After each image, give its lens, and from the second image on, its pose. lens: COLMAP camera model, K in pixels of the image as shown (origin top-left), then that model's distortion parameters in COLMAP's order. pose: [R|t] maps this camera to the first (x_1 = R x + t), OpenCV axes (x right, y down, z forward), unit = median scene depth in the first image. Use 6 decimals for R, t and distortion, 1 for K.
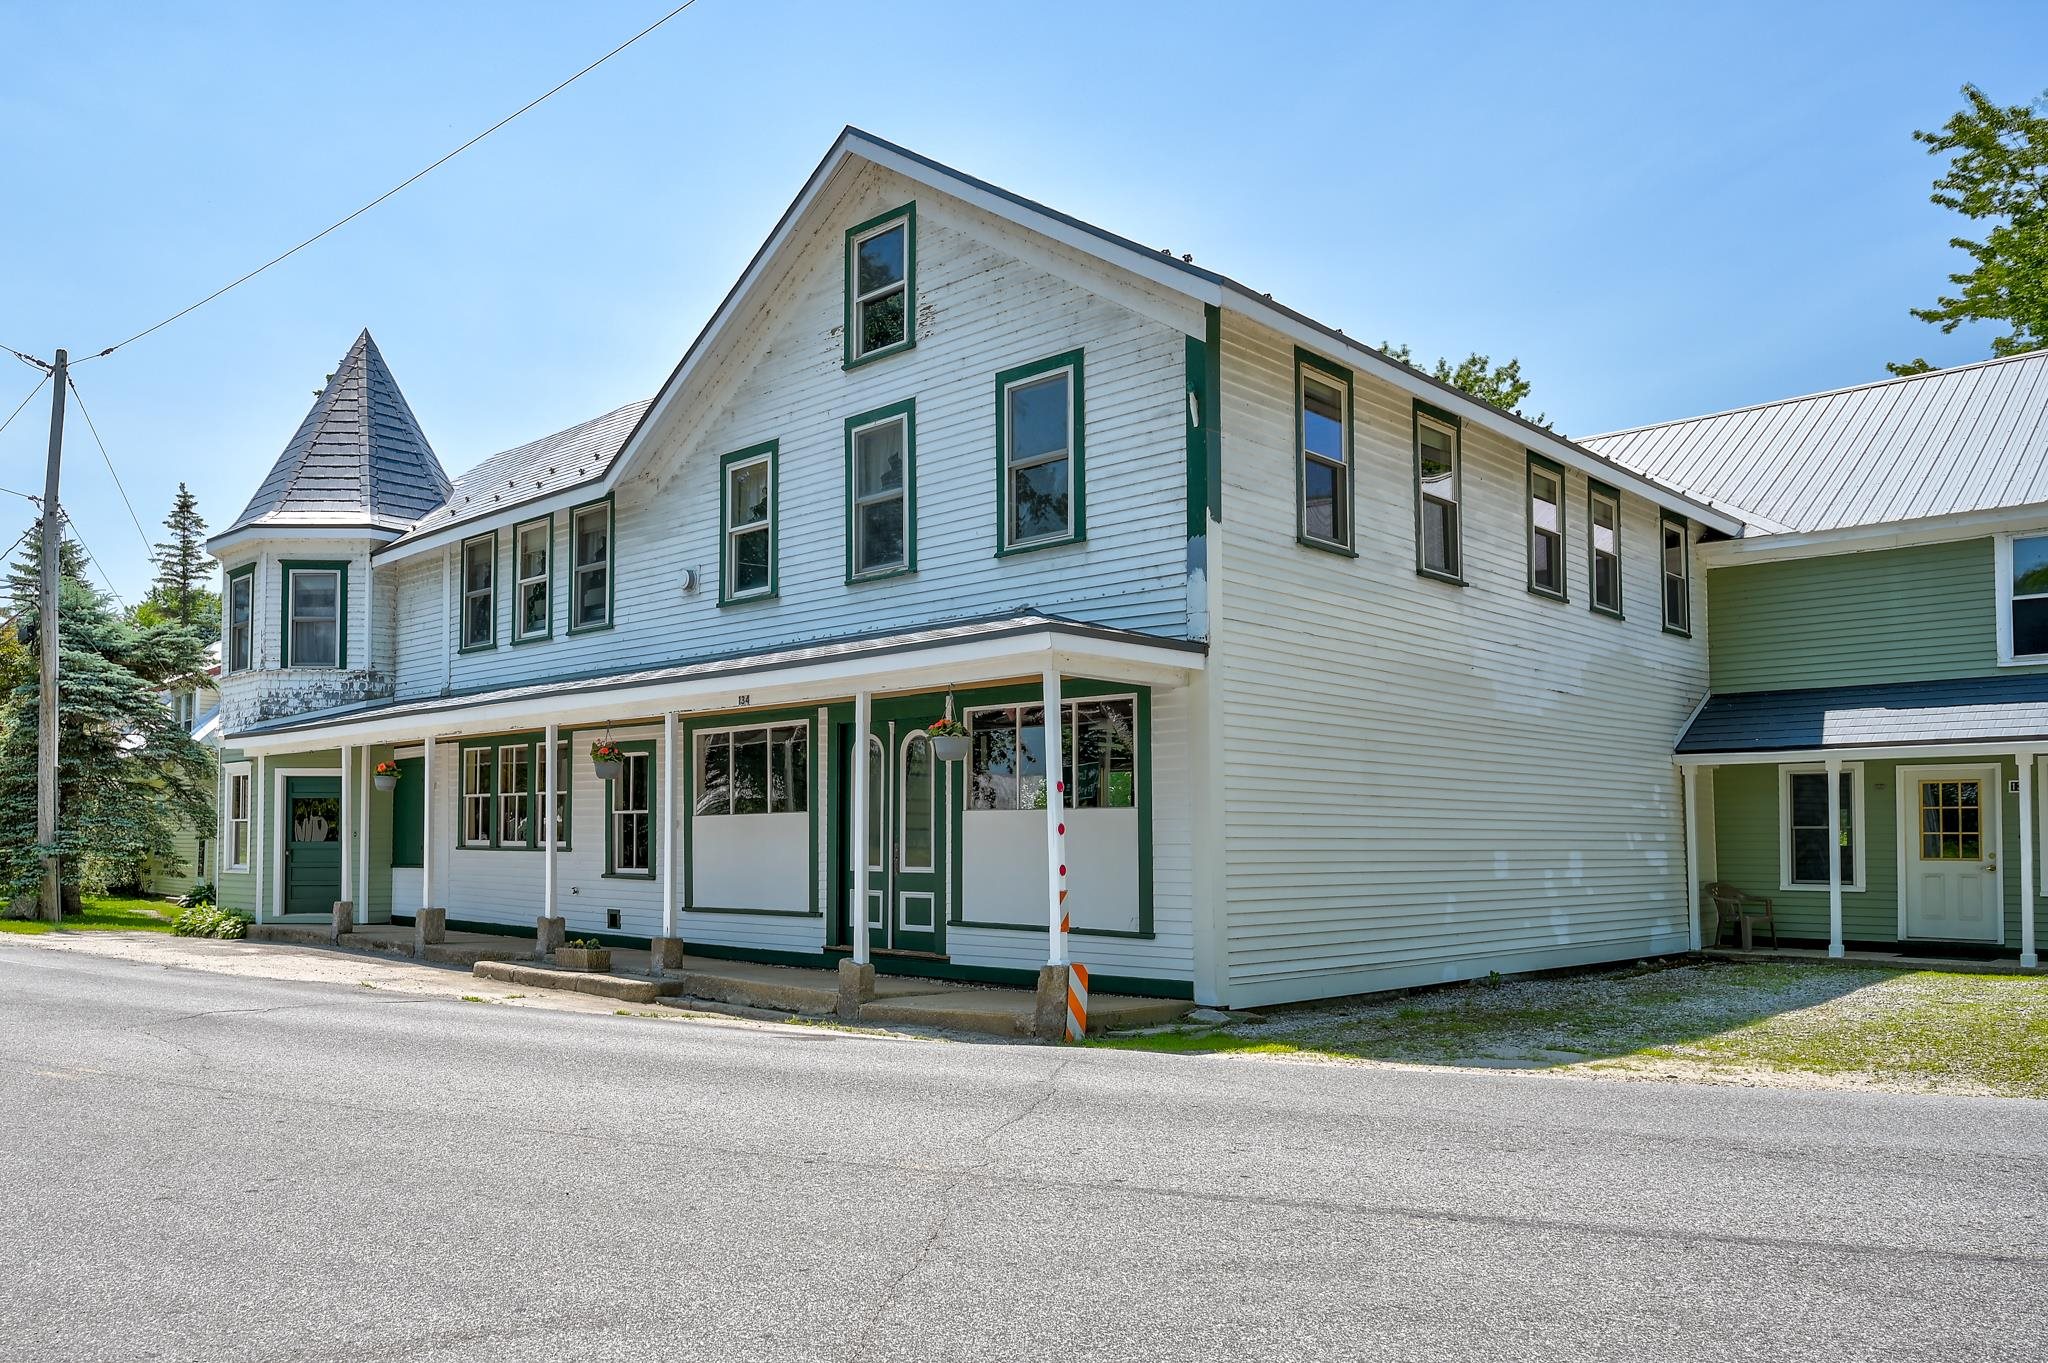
lens RADIAL K [[1410.8, 0, 1009.6], [0, 1410.8, 772.5], [0, 0, 1]] dist [-0.013220, 0.009462]
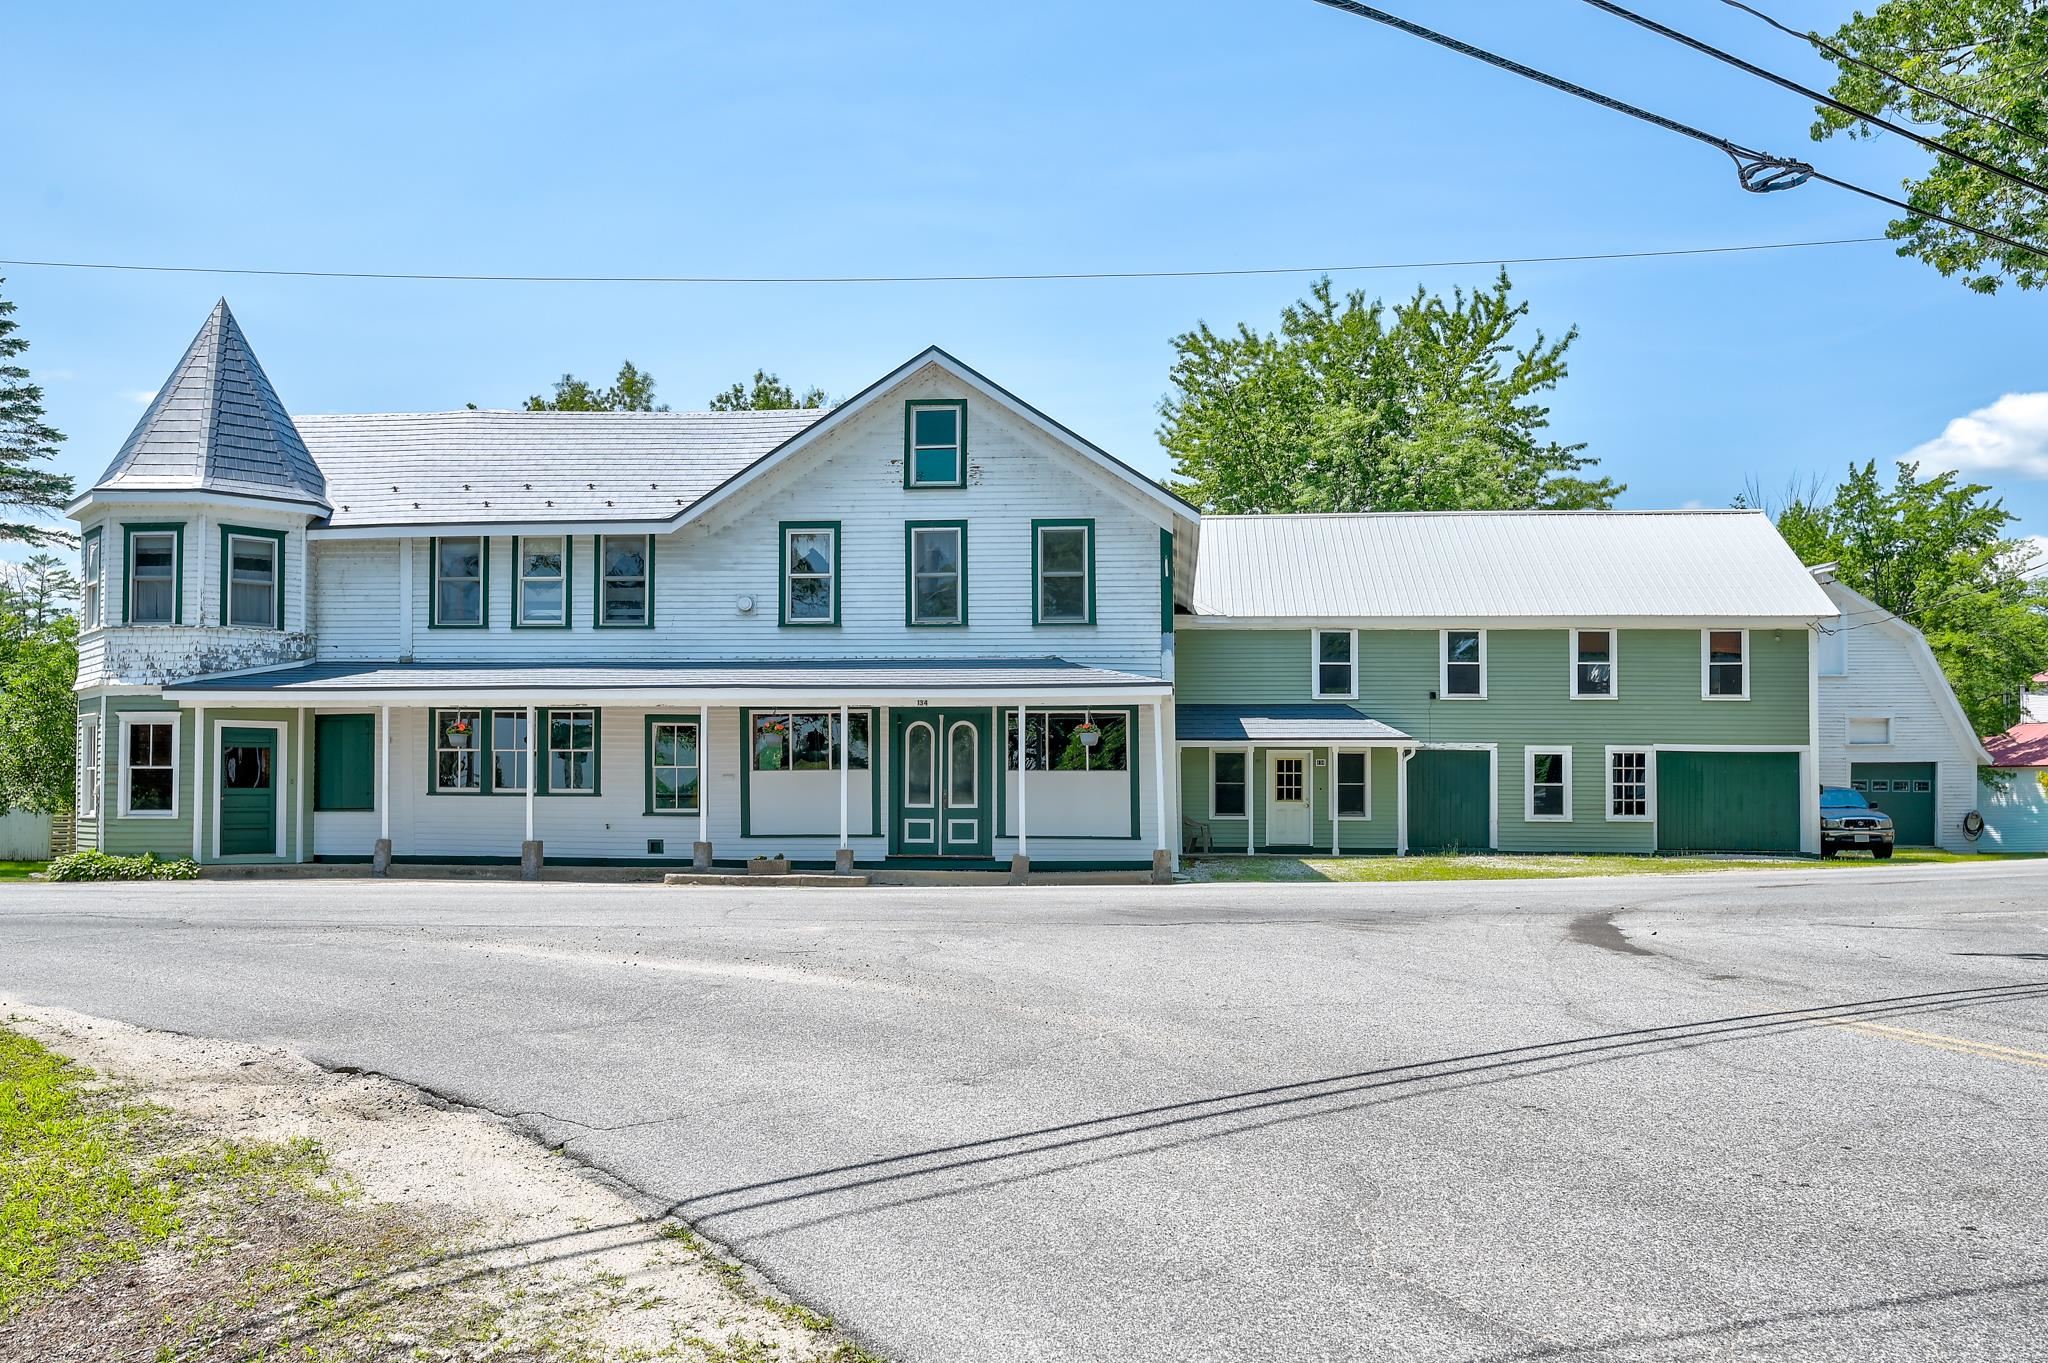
lens RADIAL K [[1550.8, 0, 1023.4], [0, 1550.8, 689.2], [0, 0, 1]] dist [0.014541, 0.003292]
pose [[0.764031, 0.045427, 0.643579, -0.975632], [-0.032643, 0.998962, -0.031758, -0.010071], [-0.644353, 0.003256, 0.764721, -0.357752]]
